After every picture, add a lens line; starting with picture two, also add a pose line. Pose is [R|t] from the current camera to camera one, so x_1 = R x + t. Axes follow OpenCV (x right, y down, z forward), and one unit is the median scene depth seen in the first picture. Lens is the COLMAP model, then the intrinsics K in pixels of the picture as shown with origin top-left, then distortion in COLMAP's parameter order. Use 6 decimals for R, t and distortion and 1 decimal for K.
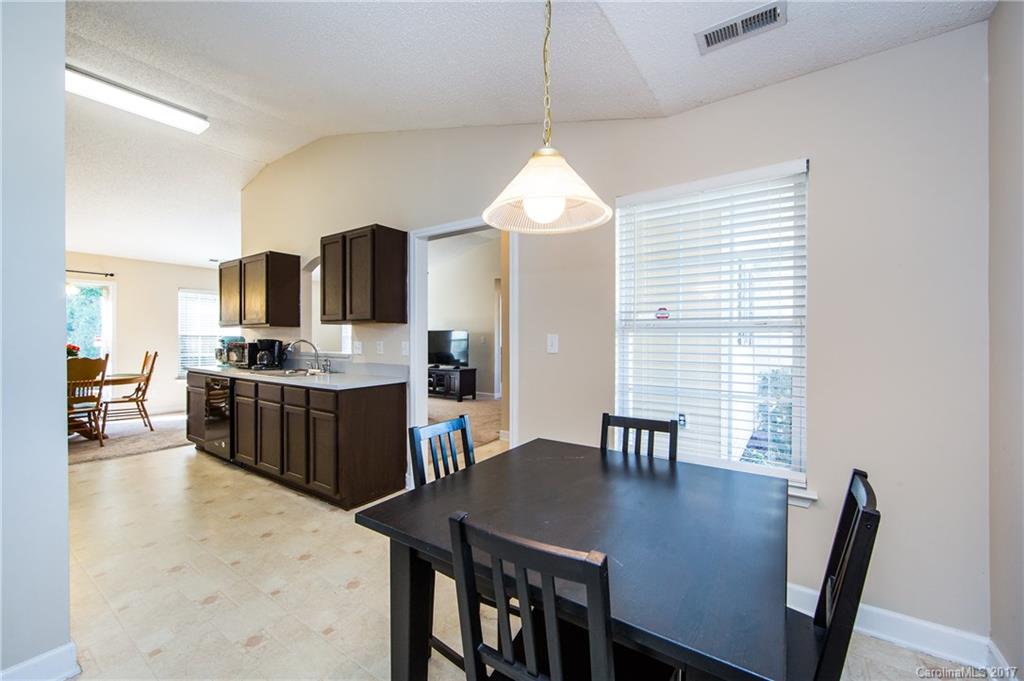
lens RADIAL K [[407.5, 0, 509.6], [0, 407.5, 338.8], [0, 0, 1]] dist [-0.001599, -0.000721]
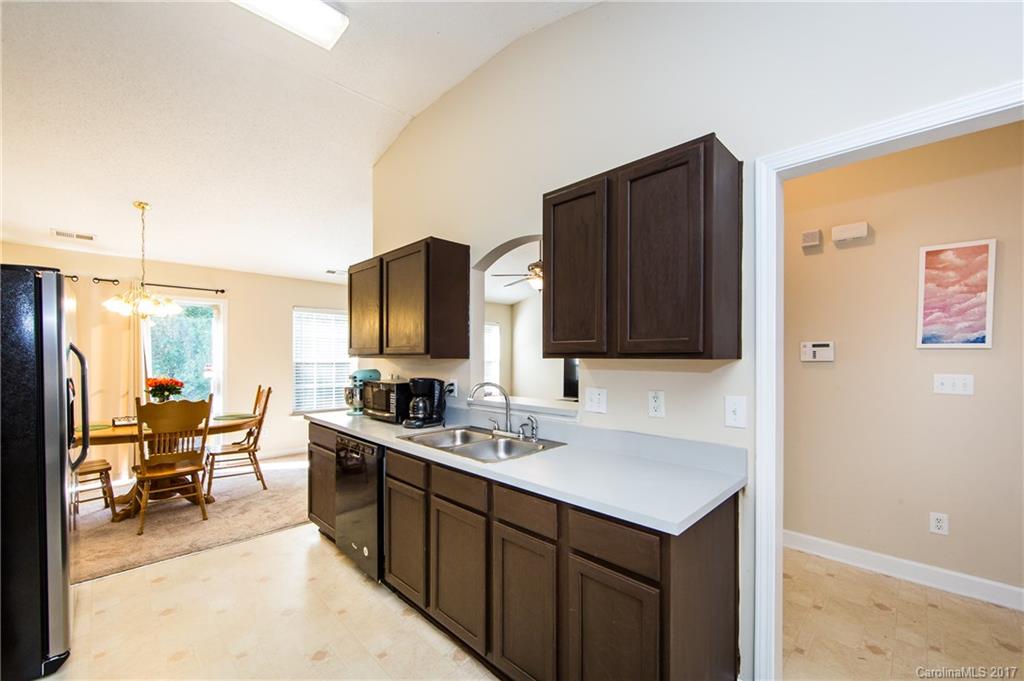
lens RADIAL K [[407.5, 0, 511.9], [0, 407.5, 358.5], [0, 0, 1]] dist [-0.001599, -0.000721]
pose [[0.984011, 0.001122, -0.178106, -0.316243], [-0.000772, 0.999998, 0.002036, -0.028559], [0.178108, -0.001866, 0.984009, 0.364986]]
